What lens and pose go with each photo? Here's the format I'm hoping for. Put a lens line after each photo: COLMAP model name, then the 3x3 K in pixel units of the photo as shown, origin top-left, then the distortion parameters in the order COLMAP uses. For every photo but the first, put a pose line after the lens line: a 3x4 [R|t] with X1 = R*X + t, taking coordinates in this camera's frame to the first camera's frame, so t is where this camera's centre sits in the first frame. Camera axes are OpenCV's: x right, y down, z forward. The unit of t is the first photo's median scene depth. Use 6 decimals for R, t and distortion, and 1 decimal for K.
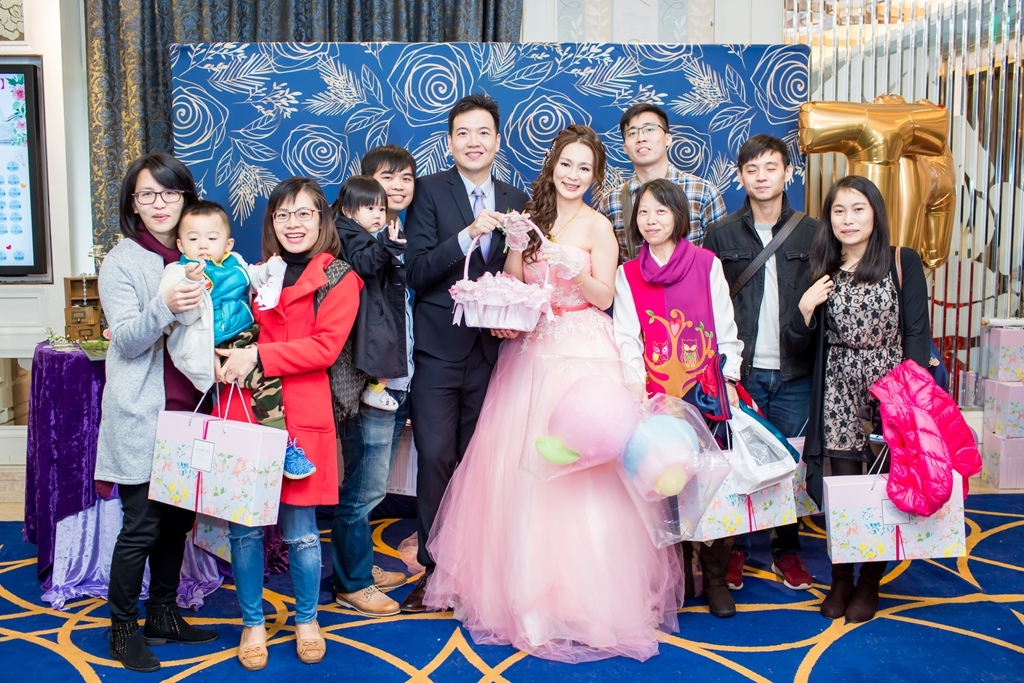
lens RADIAL K [[1052.5, 0, 512.0], [0, 1052.5, 341.5], [0, 0, 1]] dist [-0.100144, 0.136675]
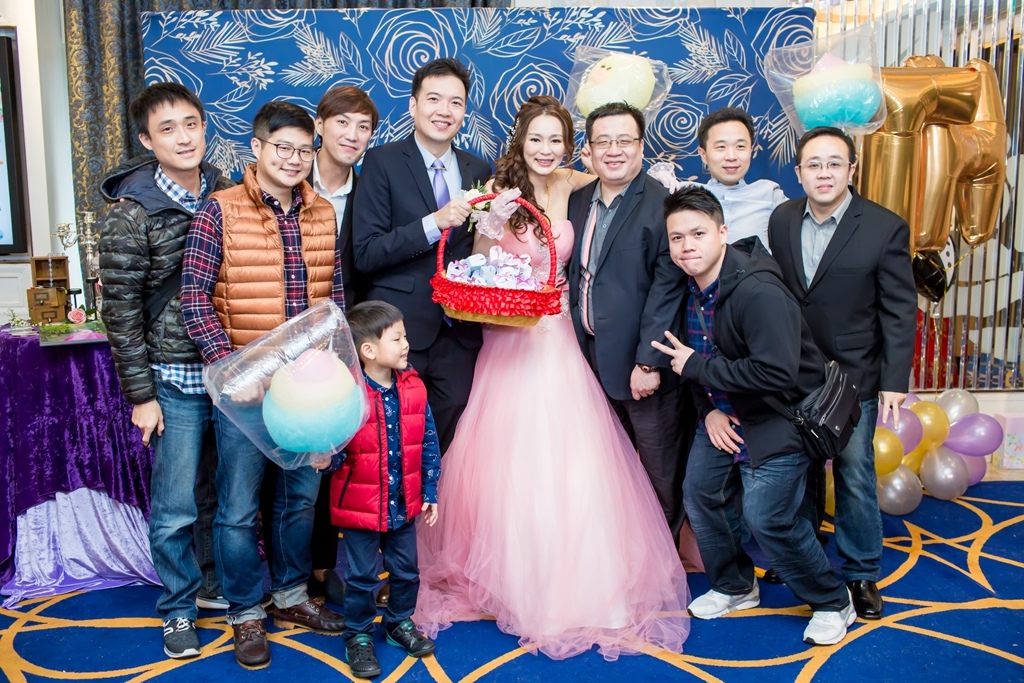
lens RADIAL K [[985.0, 0, 512.0], [0, 985.0, 341.5], [0, 0, 1]] dist [-0.096638, 0.125872]
pose [[0.999538, 0.000900, -0.030366, 0.039911], [0.000018, 0.999543, 0.030232, -0.010030], [0.030380, -0.030219, 0.999082, 0.106422]]
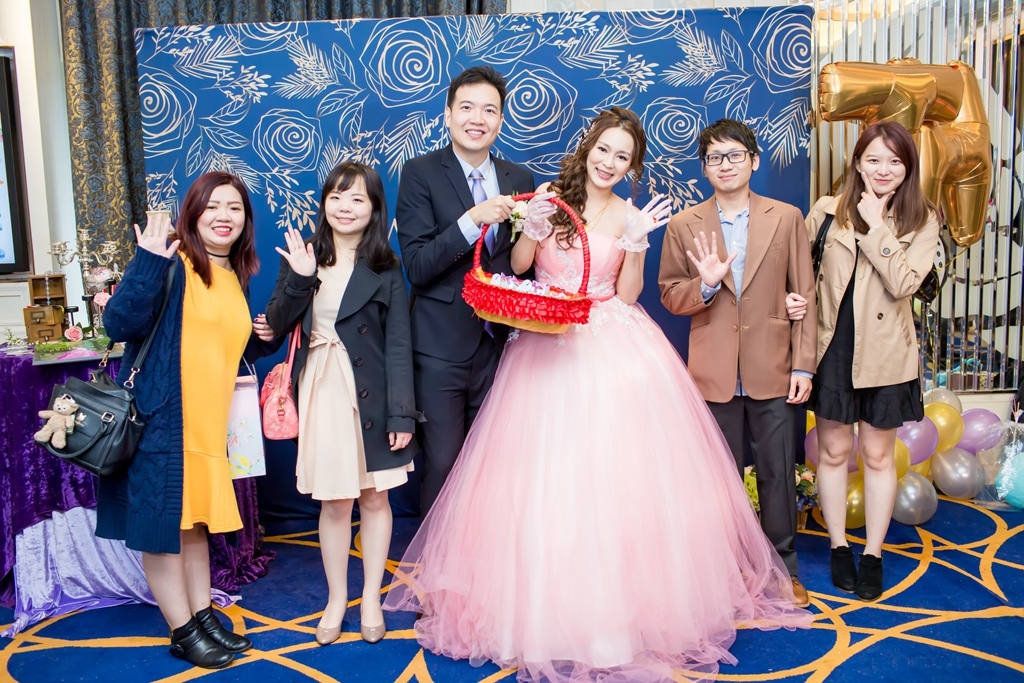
lens RADIAL K [[985.0, 0, 512.0], [0, 985.0, 341.5], [0, 0, 1]] dist [-0.096638, 0.125872]
pose [[0.998325, -0.018640, -0.054763, 0.061606], [0.019911, 0.999543, 0.022755, -0.011615], [0.054314, -0.023808, 0.998240, 0.117664]]
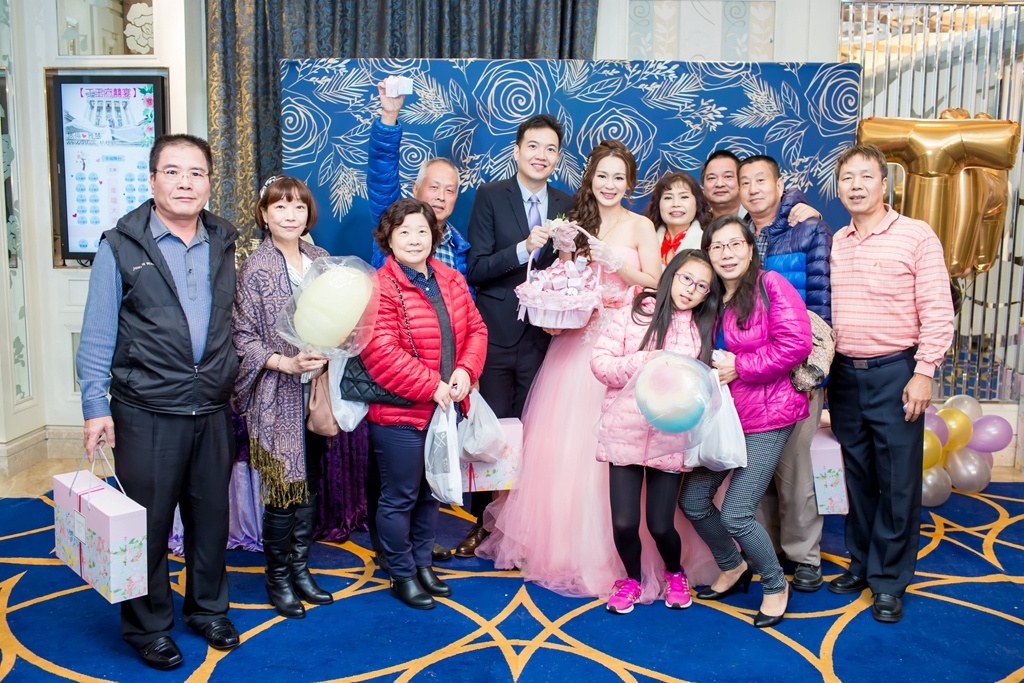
lens RADIAL K [[985.0, 0, 512.0], [0, 985.0, 341.5], [0, 0, 1]] dist [-0.096638, 0.125872]
pose [[0.997030, 0.024886, -0.072878, 0.005090], [-0.023254, 0.999461, 0.023154, -0.010973], [0.073415, -0.021391, 0.997072, -0.040103]]
